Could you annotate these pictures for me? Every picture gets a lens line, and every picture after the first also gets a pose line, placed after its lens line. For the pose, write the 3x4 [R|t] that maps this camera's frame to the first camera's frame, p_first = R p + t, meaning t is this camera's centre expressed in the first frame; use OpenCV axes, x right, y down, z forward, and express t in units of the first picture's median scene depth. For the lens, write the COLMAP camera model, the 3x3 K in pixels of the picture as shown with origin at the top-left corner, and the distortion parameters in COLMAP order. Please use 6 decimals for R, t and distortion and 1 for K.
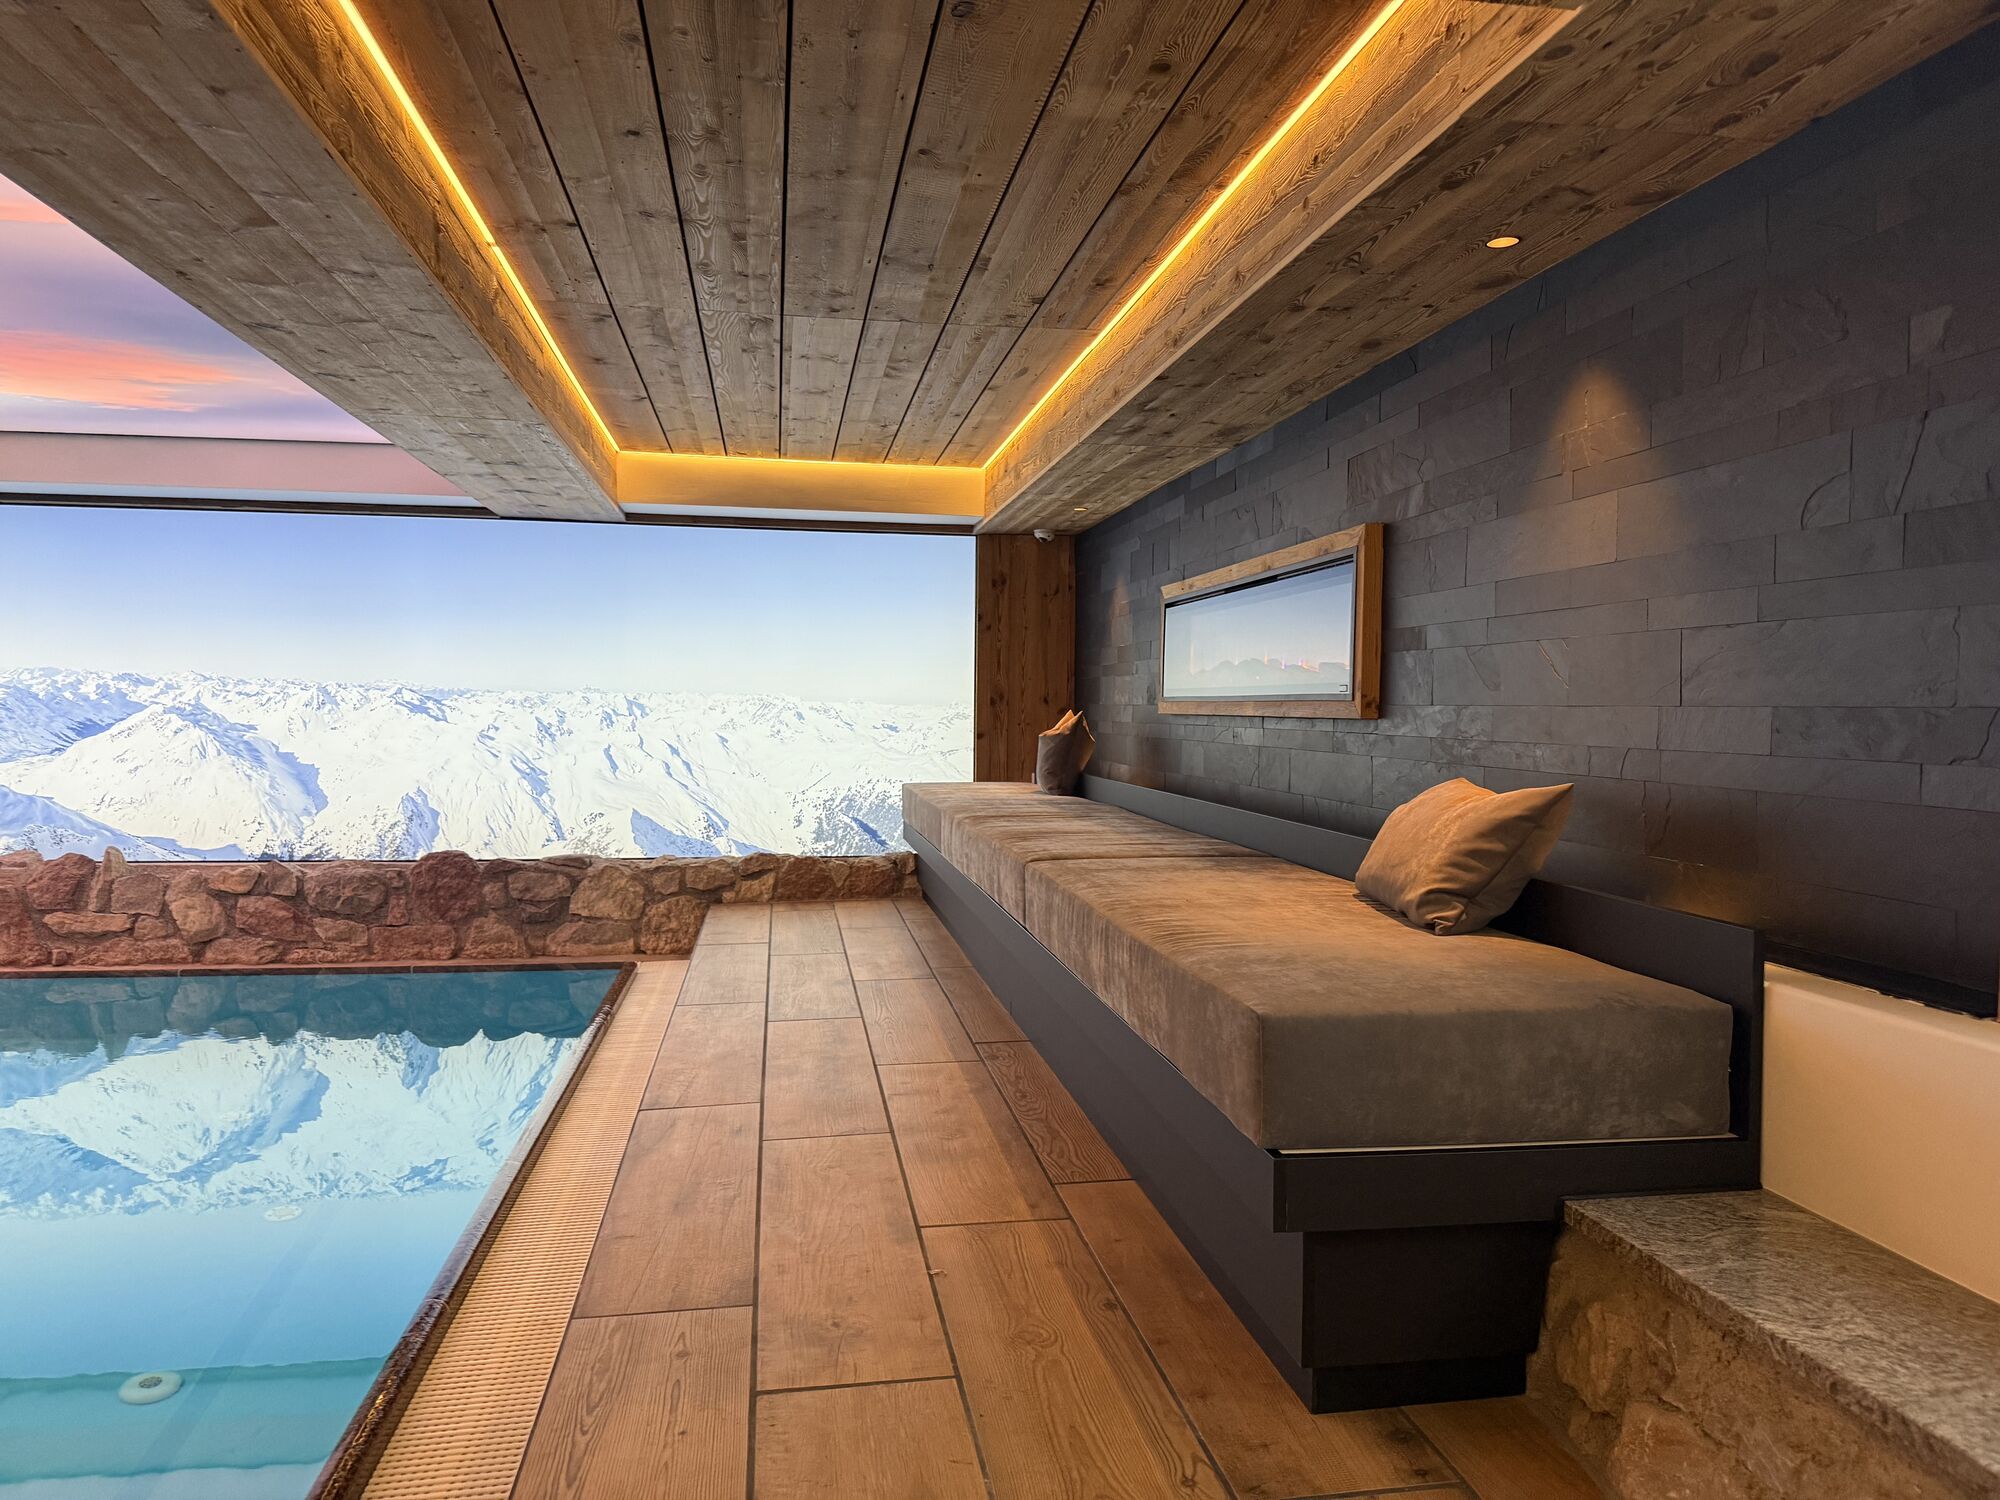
lens RADIAL K [[1419.5, 0, 1007.0], [0, 1419.5, 788.7], [0, 0, 1]] dist [0.010064, -0.006595]
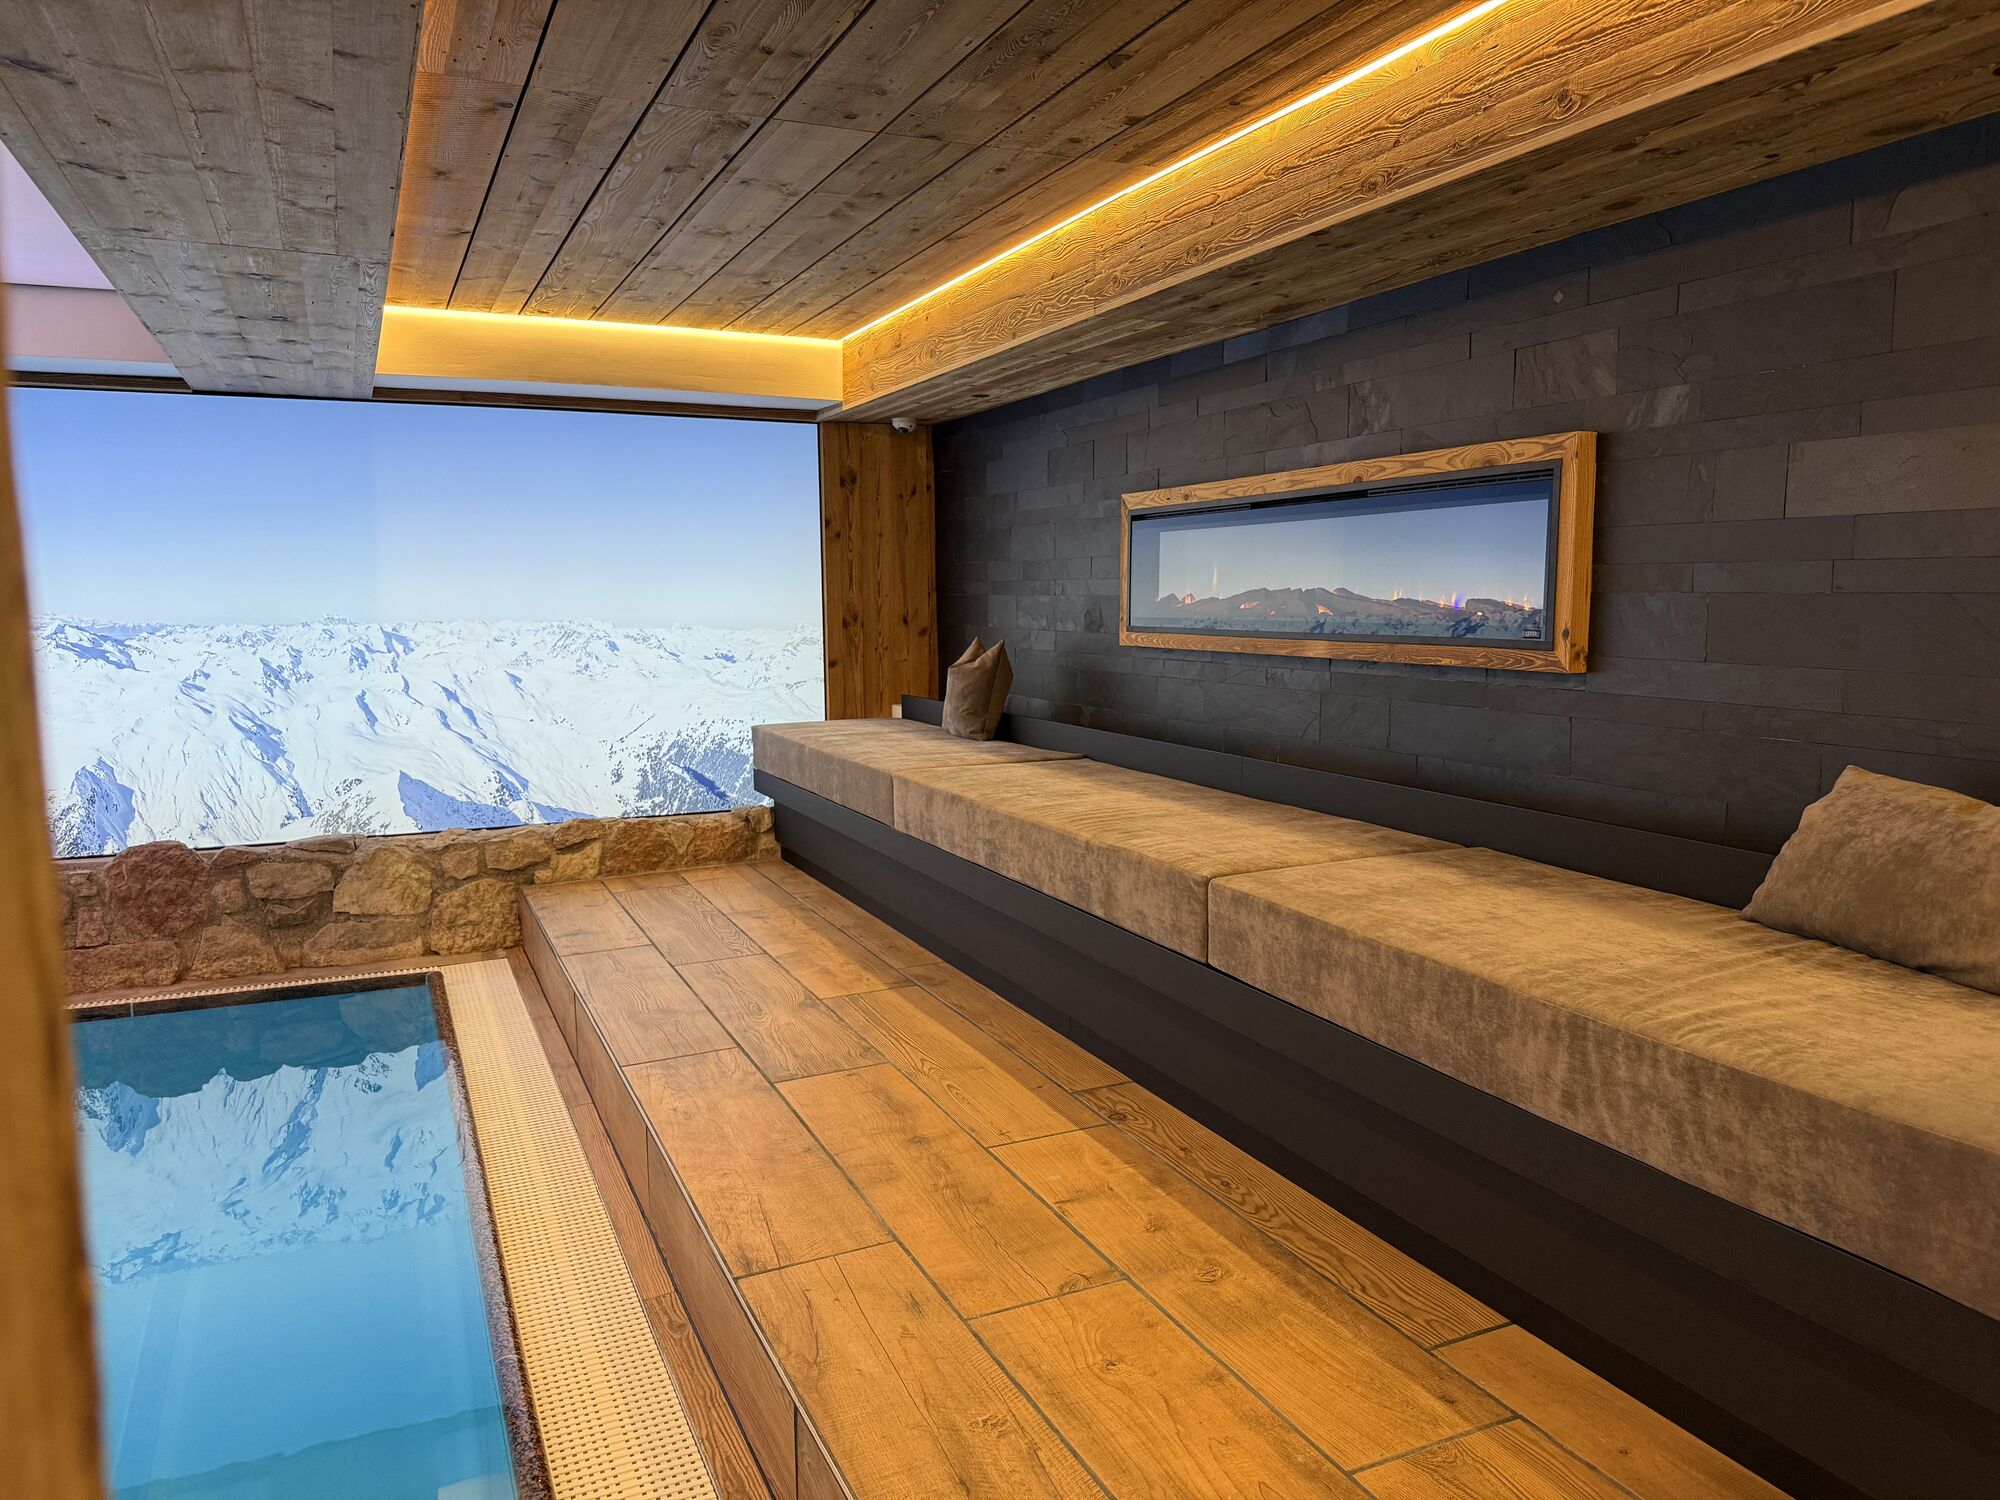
lens RADIAL K [[1418.6, 0, 1009.8], [0, 1418.6, 790.8], [0, 0, 1]] dist [-0.013481, 0.000100]
pose [[0.963176, -0.053340, 0.263528, -0.149199], [0.031015, 0.995623, 0.088164, -0.034360], [-0.267077, -0.076744, 0.960615, 0.158541]]
